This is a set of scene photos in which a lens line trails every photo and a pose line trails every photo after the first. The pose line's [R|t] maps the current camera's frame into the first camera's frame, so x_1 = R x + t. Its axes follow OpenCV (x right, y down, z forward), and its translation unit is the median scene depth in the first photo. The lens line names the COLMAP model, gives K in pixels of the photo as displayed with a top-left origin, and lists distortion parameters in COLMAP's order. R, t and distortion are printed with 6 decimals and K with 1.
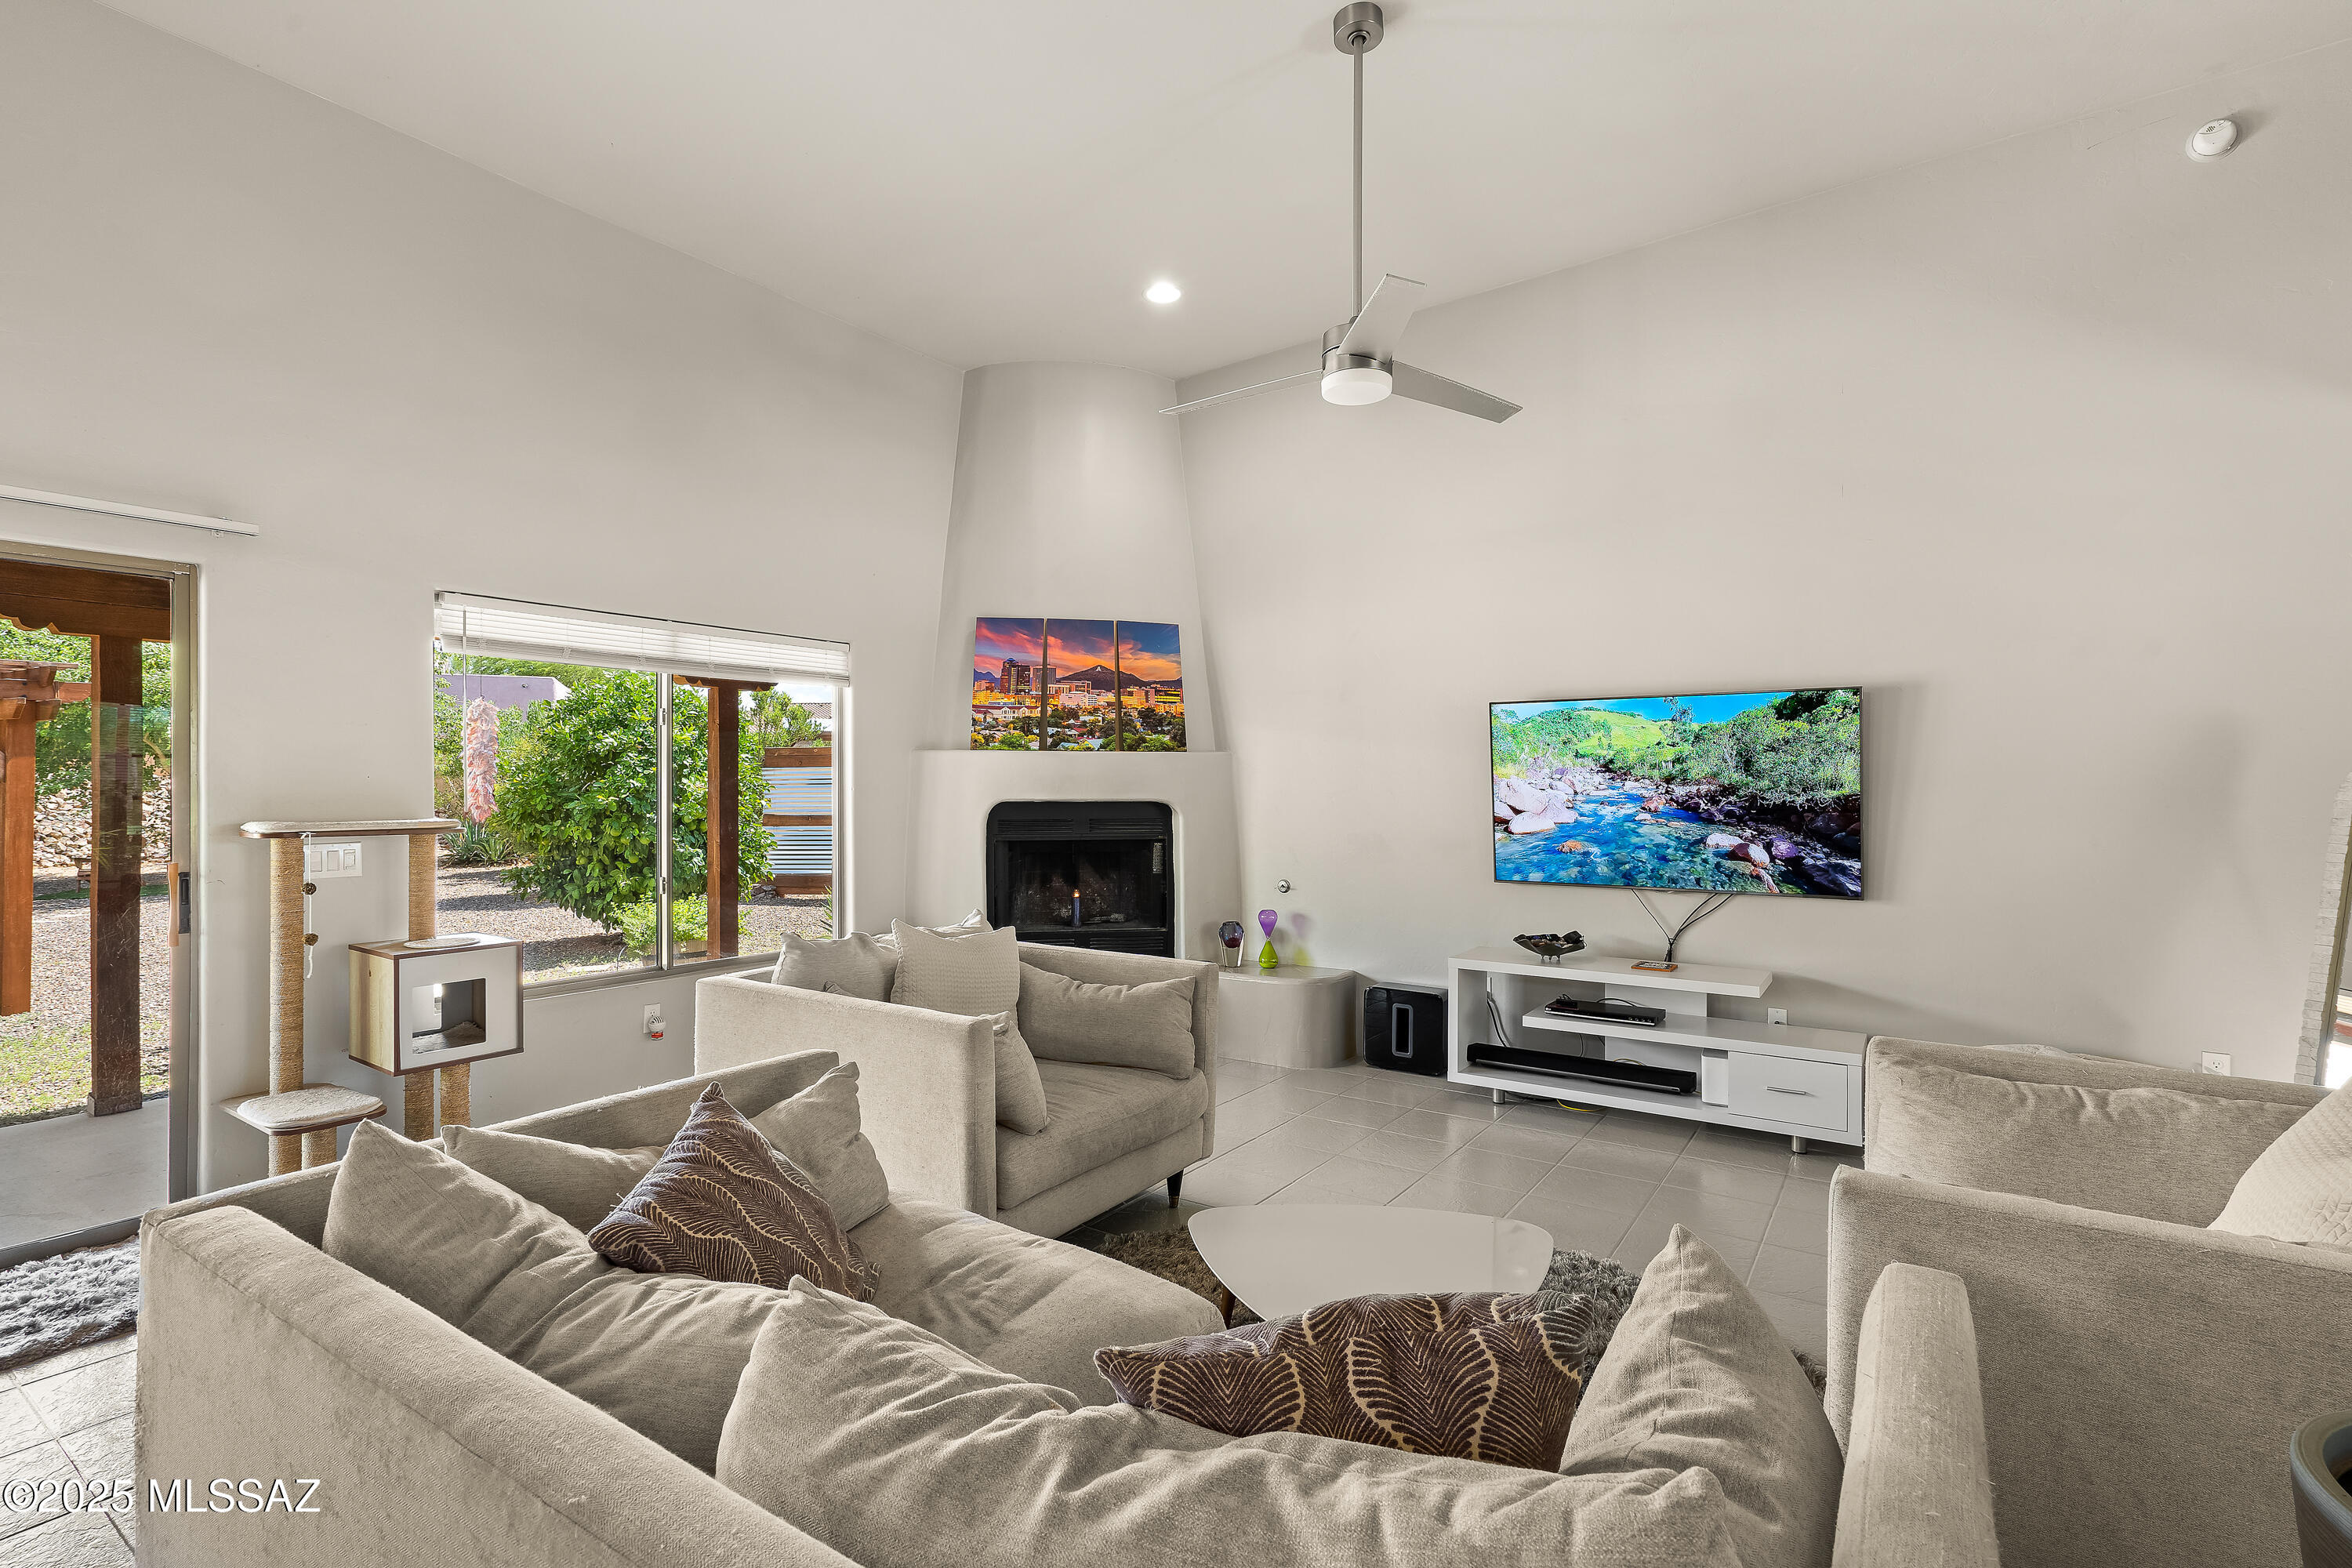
lens RADIAL K [[1086.5, 0, 1182.5], [0, 1086.5, 786.4], [0, 0, 1]] dist [-0.003325, 0.000086]
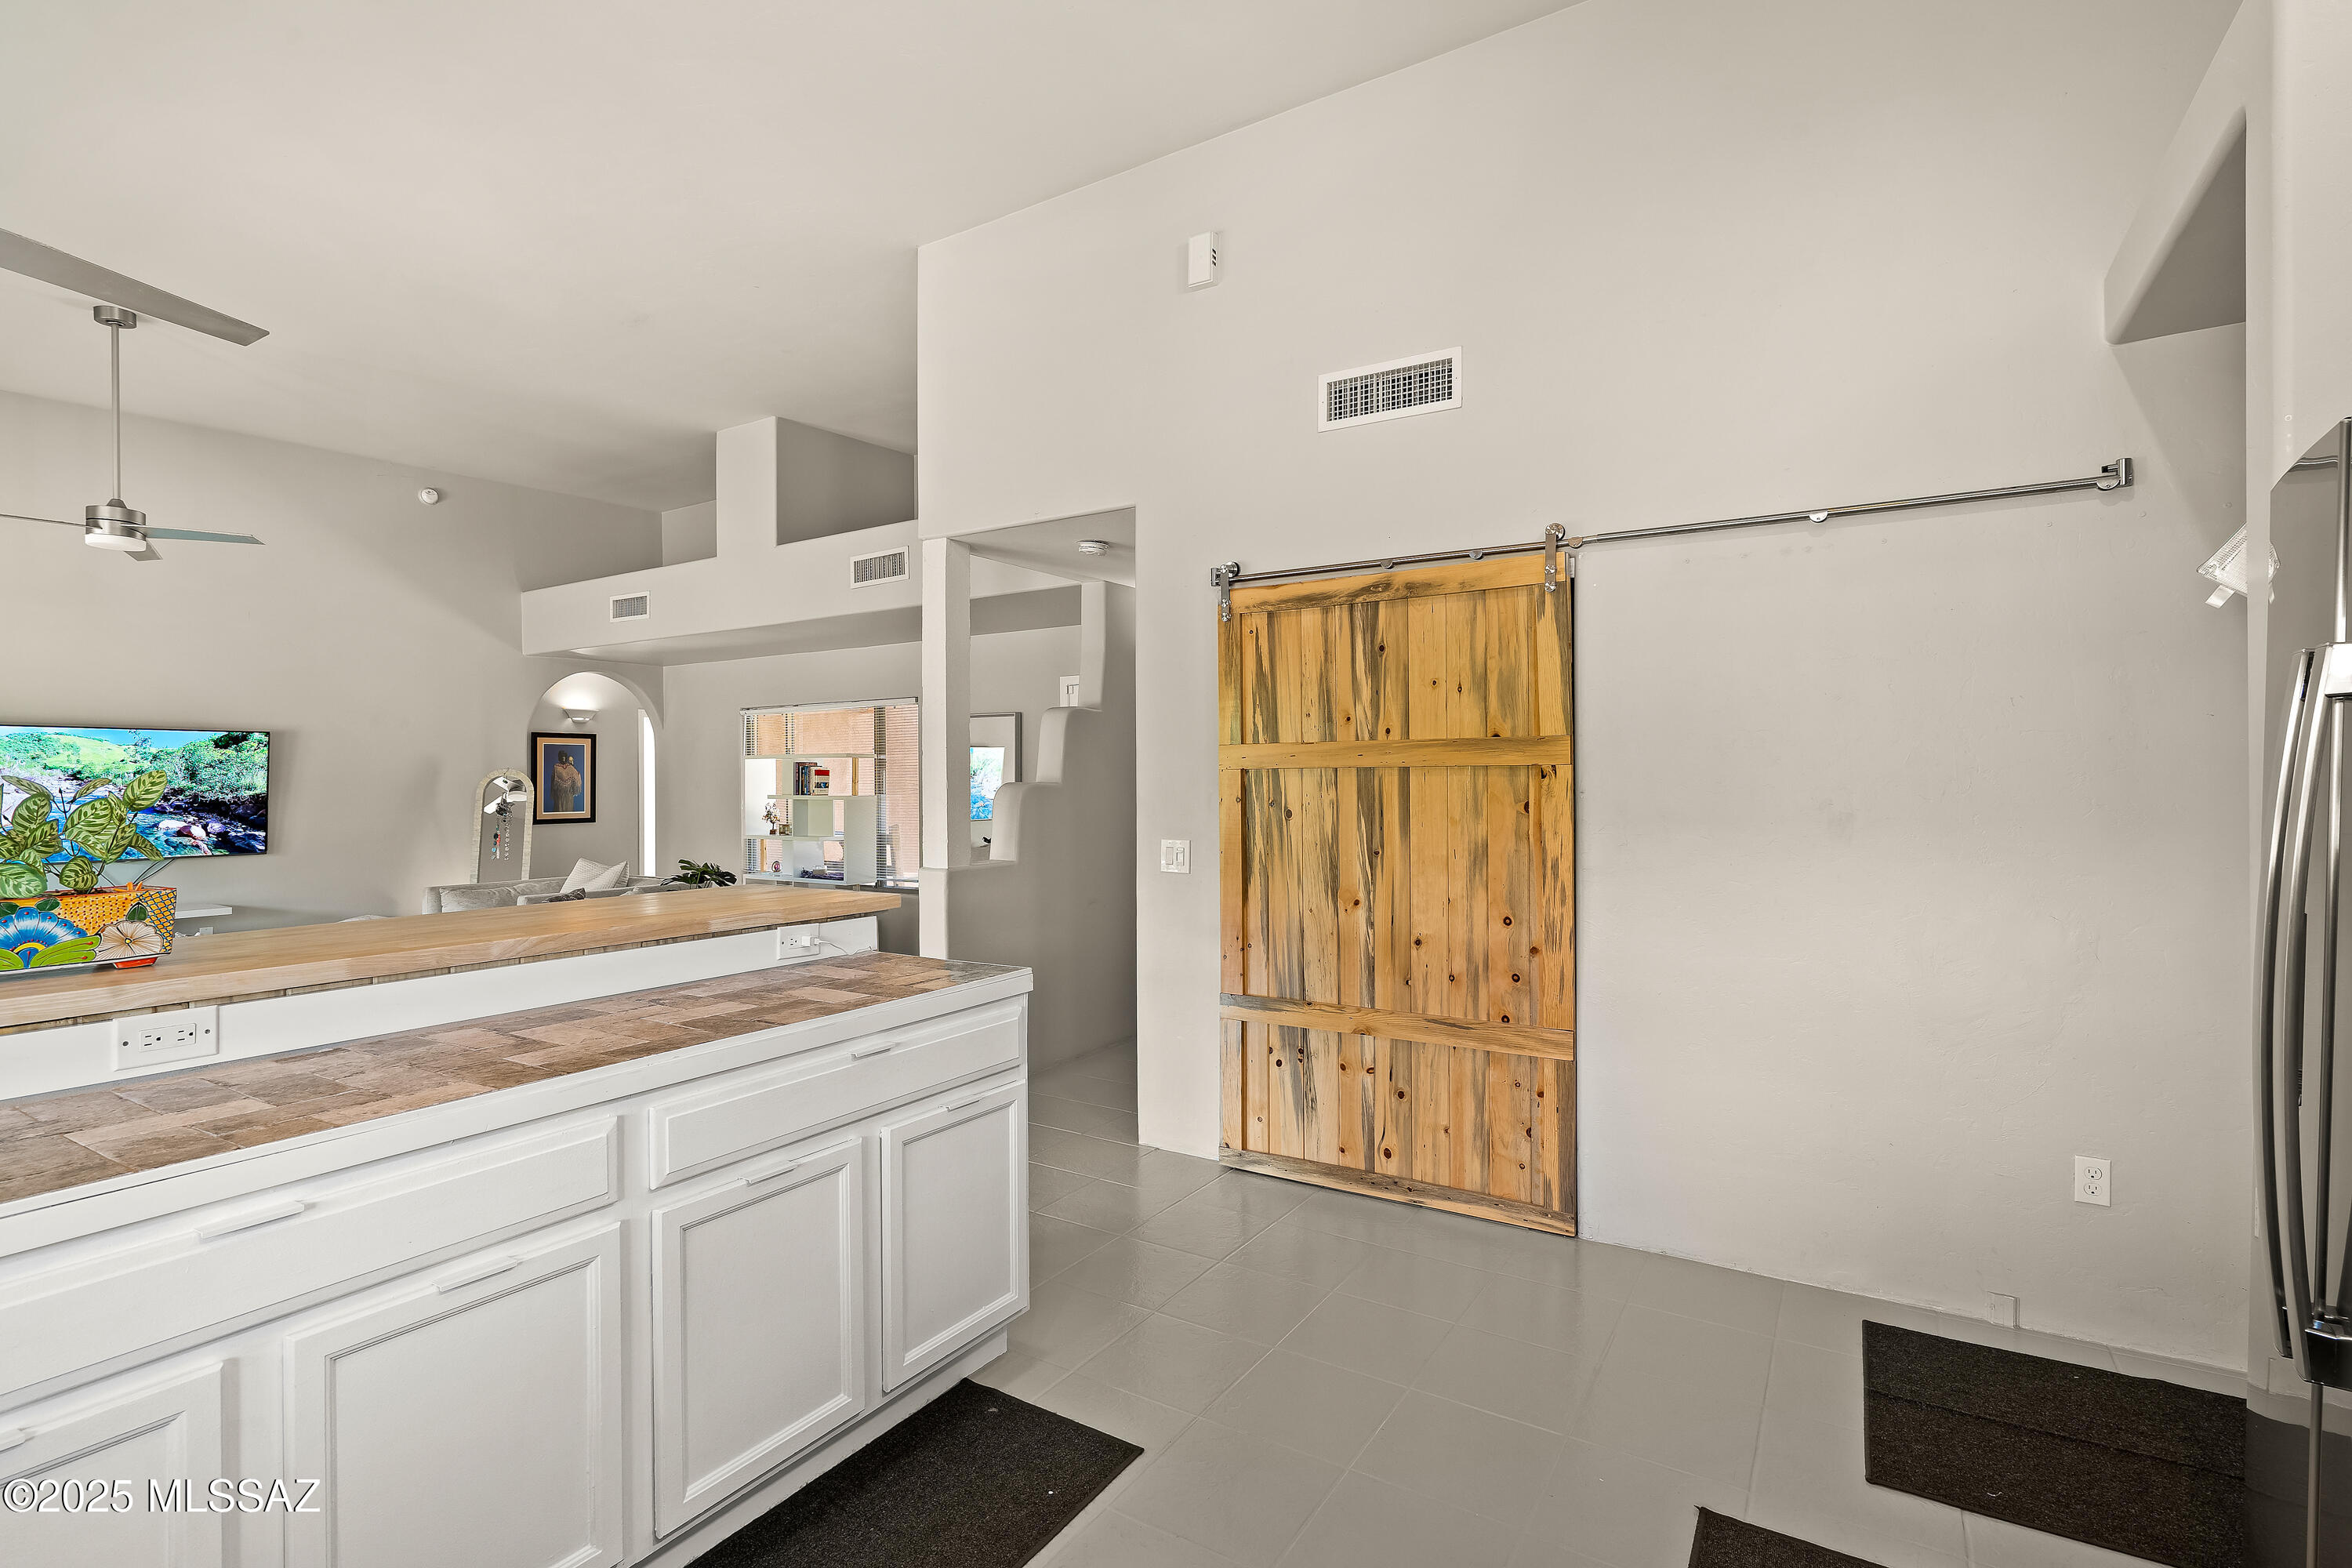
lens RADIAL K [[1090.7, 0, 1178.4], [0, 1090.7, 778.7], [0, 0, 1]] dist [-0.001159, 0.000313]
pose [[-0.035694, 0.000147, 0.999363, -1.002634], [0.005893, 0.999983, 0.000063, -0.006409], [-0.999345, 0.005891, -0.035694, -0.341113]]
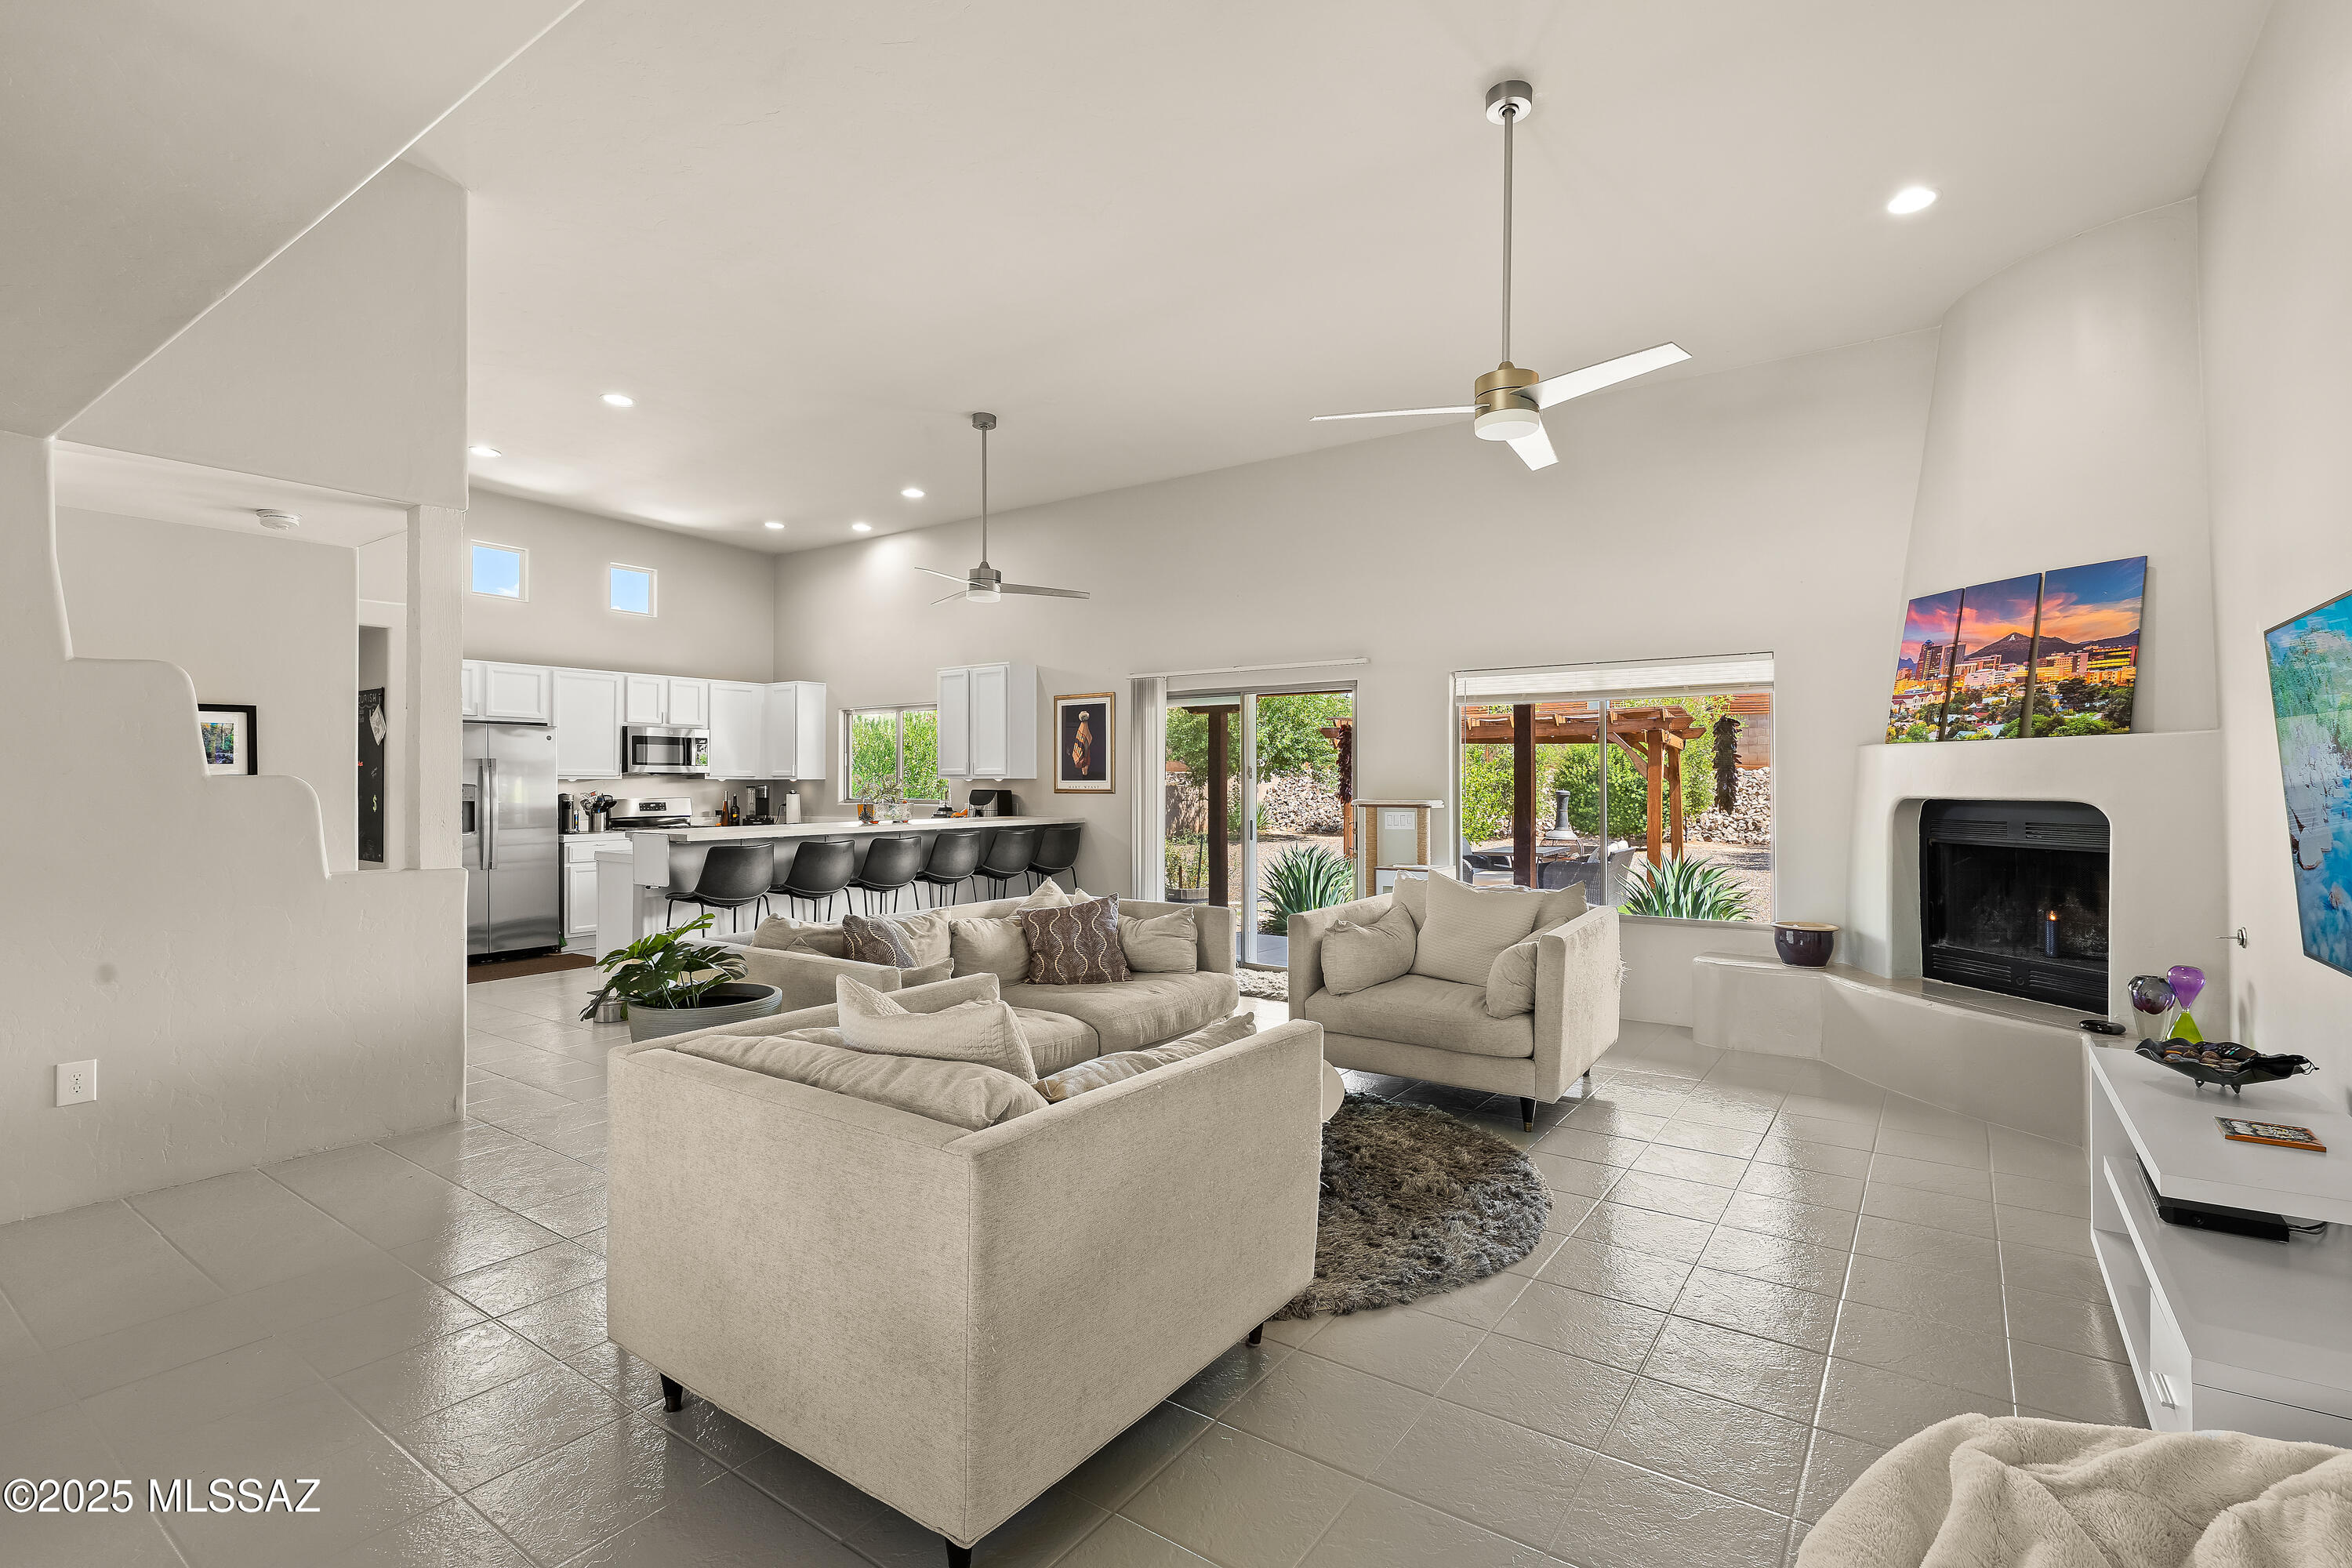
lens RADIAL K [[1090.7, 0, 1178.4], [0, 1090.7, 778.7], [0, 0, 1]] dist [-0.001159, 0.000313]
pose [[-0.019082, -0.004151, -0.999809, 0.860926], [-0.001010, 0.999991, -0.004133, 0.001428], [0.999817, 0.000931, -0.019086, 0.453030]]
